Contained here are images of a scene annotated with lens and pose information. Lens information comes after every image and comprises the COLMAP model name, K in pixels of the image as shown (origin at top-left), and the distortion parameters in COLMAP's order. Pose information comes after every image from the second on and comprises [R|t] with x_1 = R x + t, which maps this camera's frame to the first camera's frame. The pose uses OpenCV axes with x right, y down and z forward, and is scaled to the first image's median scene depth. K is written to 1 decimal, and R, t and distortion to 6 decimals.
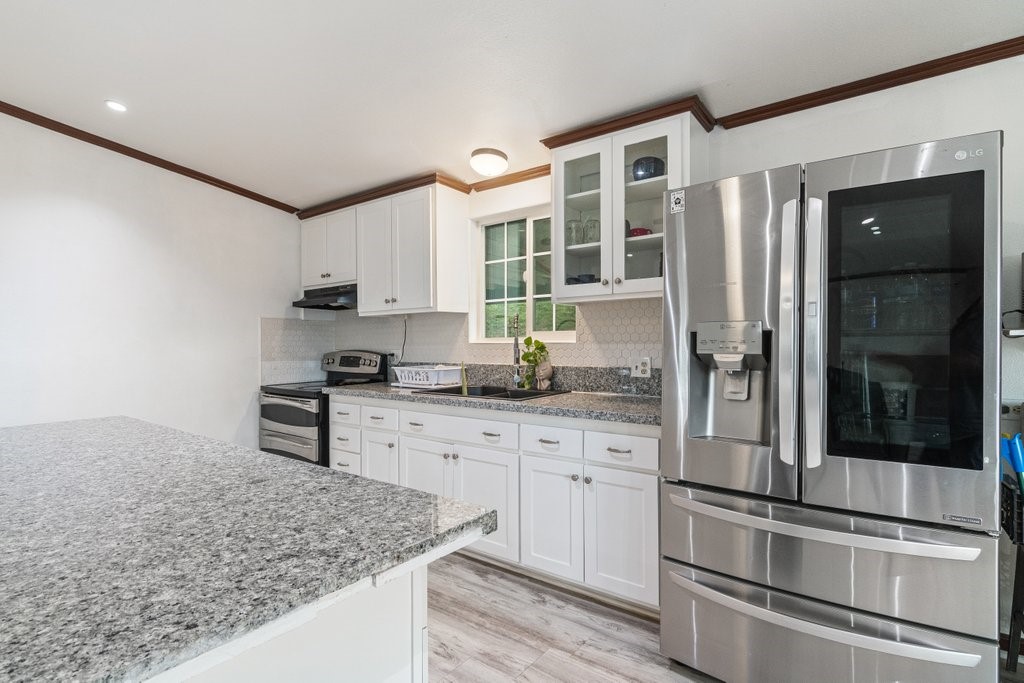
lens RADIAL K [[505.4, 0, 516.6], [0, 505.4, 341.7], [0, 0, 1]] dist [-0.001681, 0.000801]
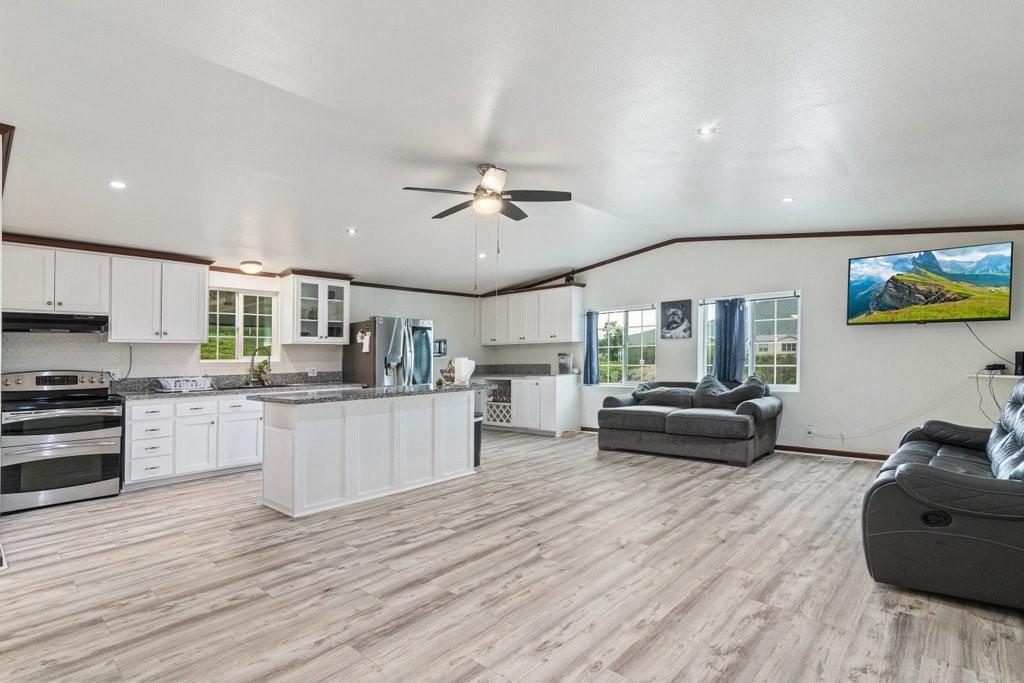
lens RADIAL K [[505.4, 0, 516.6], [0, 505.4, 341.7], [0, 0, 1]] dist [-0.001681, 0.000801]
pose [[0.098194, 0.039093, 0.994399, -1.894410], [0.013471, 0.999084, -0.040608, 0.017531], [-0.995076, 0.017383, 0.097578, -0.176033]]
